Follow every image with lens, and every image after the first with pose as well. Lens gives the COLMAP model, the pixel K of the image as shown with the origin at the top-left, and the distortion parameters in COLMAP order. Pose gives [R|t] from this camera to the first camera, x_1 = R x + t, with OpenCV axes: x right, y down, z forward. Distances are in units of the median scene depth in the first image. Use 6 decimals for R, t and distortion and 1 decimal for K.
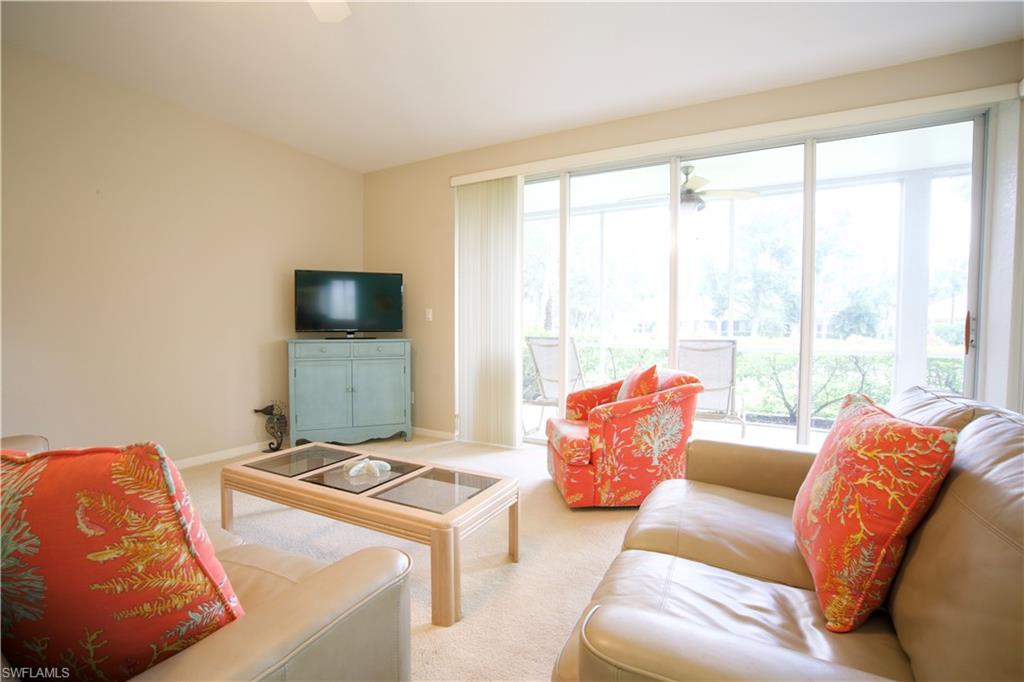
lens RADIAL K [[468.8, 0, 507.8], [0, 468.8, 343.0], [0, 0, 1]] dist [-0.057107, 0.021277]
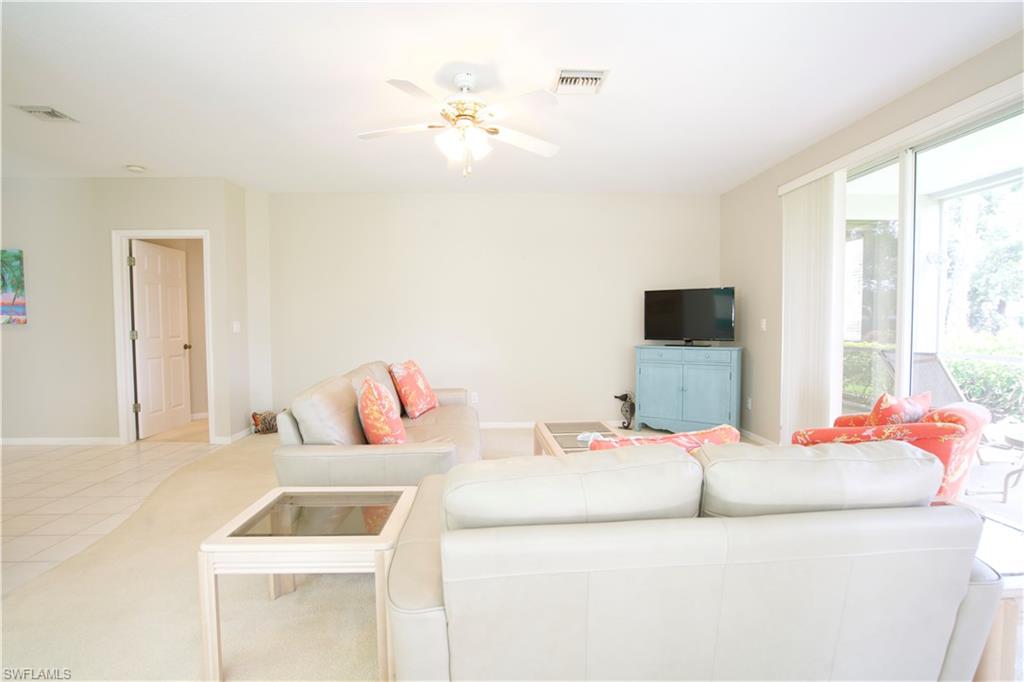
lens RADIAL K [[468.8, 0, 507.8], [0, 468.8, 343.0], [0, 0, 1]] dist [-0.057107, 0.021277]
pose [[0.535236, 0.028289, -0.844228, 0.421366], [-0.024893, 0.999533, 0.017711, -0.026639], [0.844335, 0.011536, 0.535691, -0.009144]]
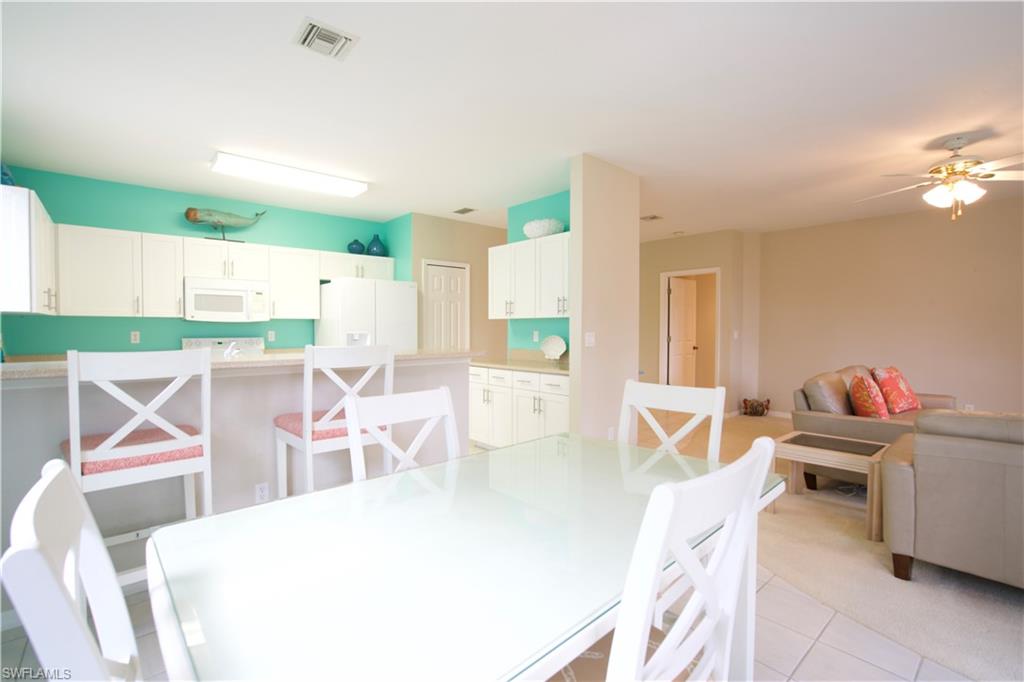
lens RADIAL K [[468.8, 0, 507.8], [0, 468.8, 343.0], [0, 0, 1]] dist [-0.057107, 0.021277]
pose [[-0.327659, 0.023040, -0.944515, 0.860942], [-0.038498, 0.998547, 0.037713, -0.031743], [0.944011, 0.048719, -0.326296, -0.190802]]
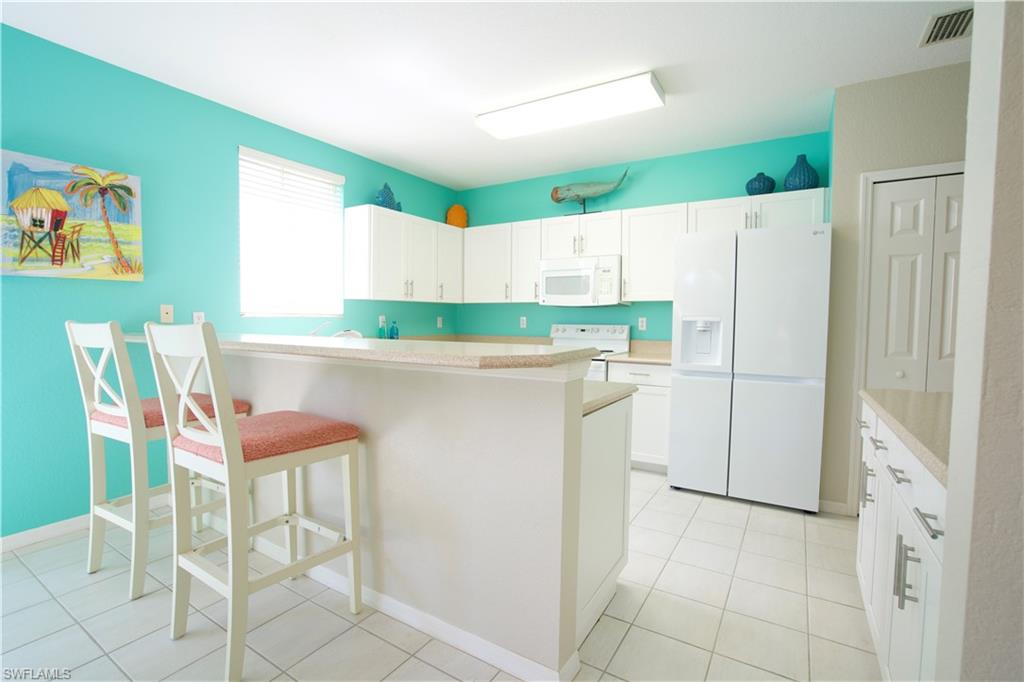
lens RADIAL K [[468.8, 0, 507.8], [0, 468.8, 343.0], [0, 0, 1]] dist [-0.057107, 0.021277]
pose [[-0.998567, -0.018754, 0.050122, 0.133525], [-0.014263, 0.995974, 0.088504, -0.023073], [-0.051580, 0.087662, -0.994814, -0.180077]]
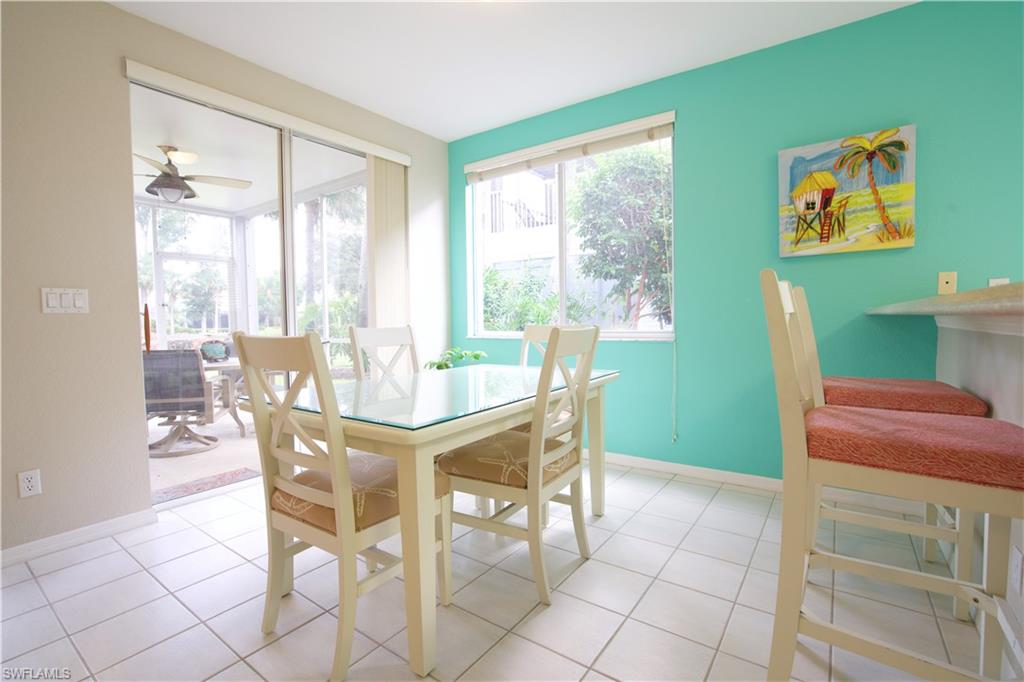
lens RADIAL K [[468.8, 0, 507.8], [0, 468.8, 343.0], [0, 0, 1]] dist [-0.057107, 0.021277]
pose [[0.116507, -0.063525, 0.991156, 0.074103], [0.049949, 0.997064, 0.058032, 0.015864], [-0.991933, 0.042746, 0.119338, -0.385583]]
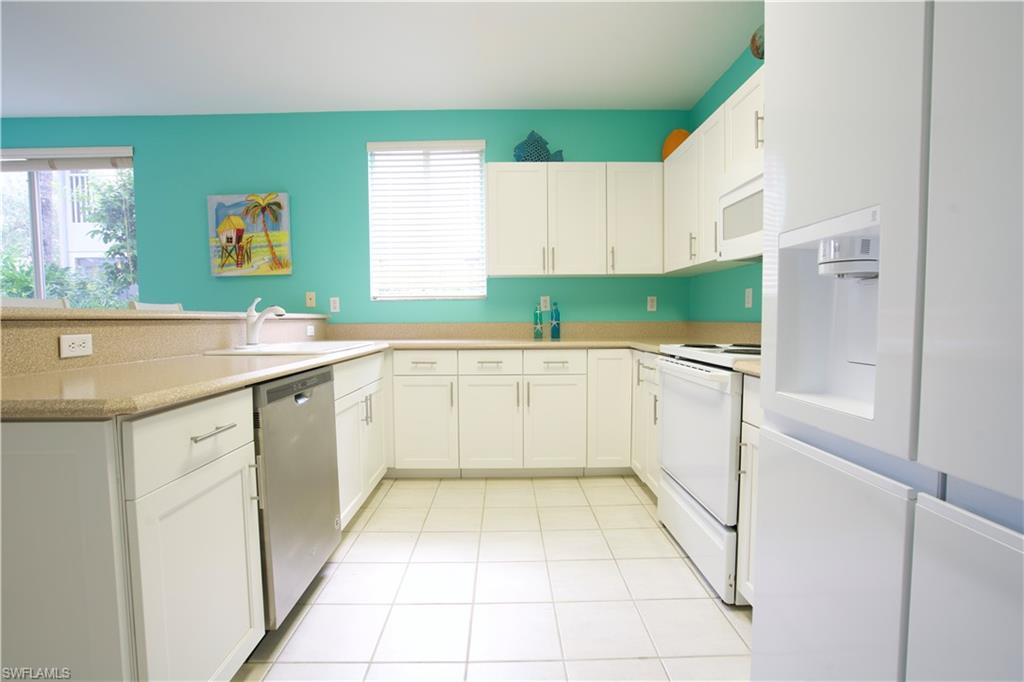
lens RADIAL K [[468.8, 0, 507.8], [0, 468.8, 343.0], [0, 0, 1]] dist [-0.057107, 0.021277]
pose [[-0.492141, -0.050310, 0.869060, -0.258331], [0.038133, 0.996124, 0.079260, 0.029069], [-0.869680, 0.072147, -0.488316, -0.752838]]
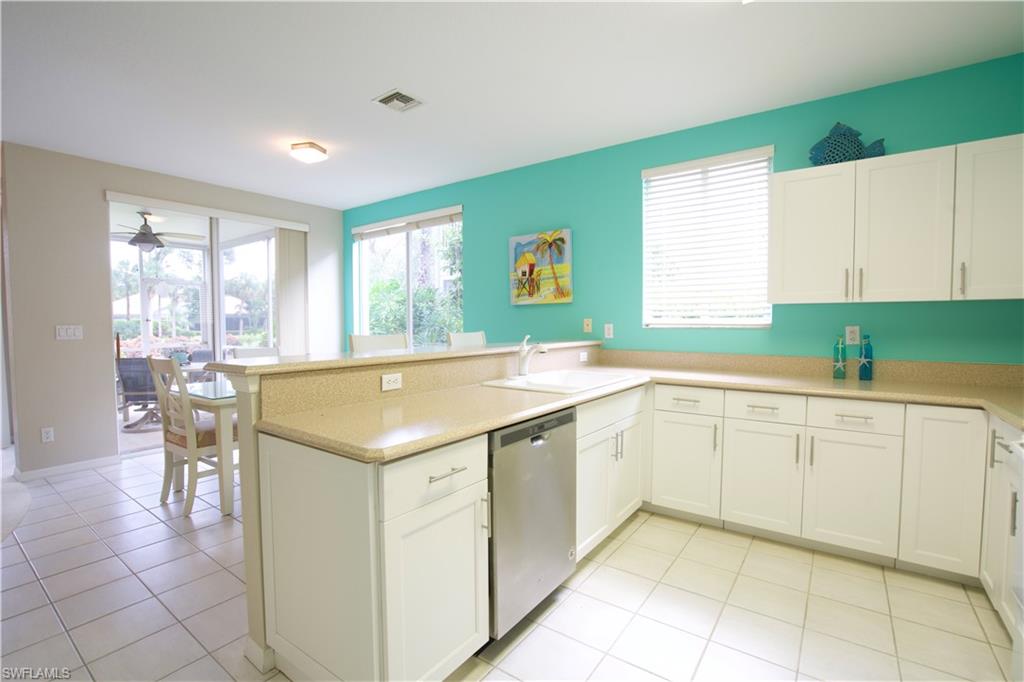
lens RADIAL K [[468.8, 0, 507.8], [0, 468.8, 343.0], [0, 0, 1]] dist [-0.057107, 0.021277]
pose [[0.124558, -0.053544, 0.990767, -0.269482], [0.040390, 0.997989, 0.048857, -0.015541], [-0.991390, 0.033931, 0.126470, -0.822588]]
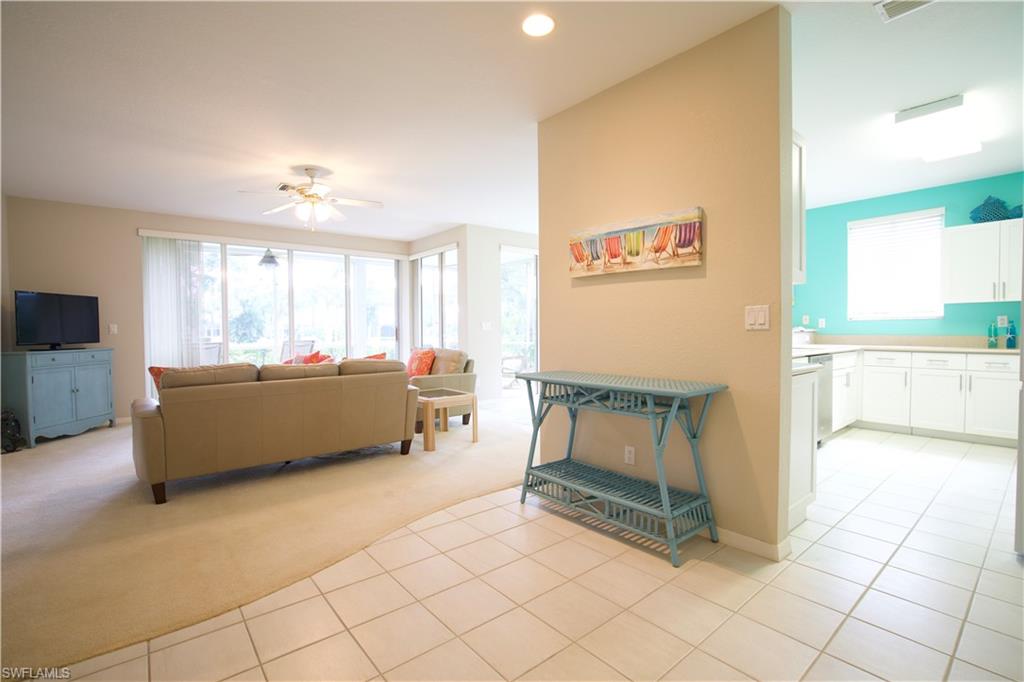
lens RADIAL K [[468.8, 0, 507.8], [0, 468.8, 343.0], [0, 0, 1]] dist [-0.057107, 0.021277]
pose [[0.366897, -0.035972, 0.929566, -1.026607], [0.045427, 0.998753, 0.020719, 0.001858], [-0.929152, 0.034626, 0.368074, -0.515180]]
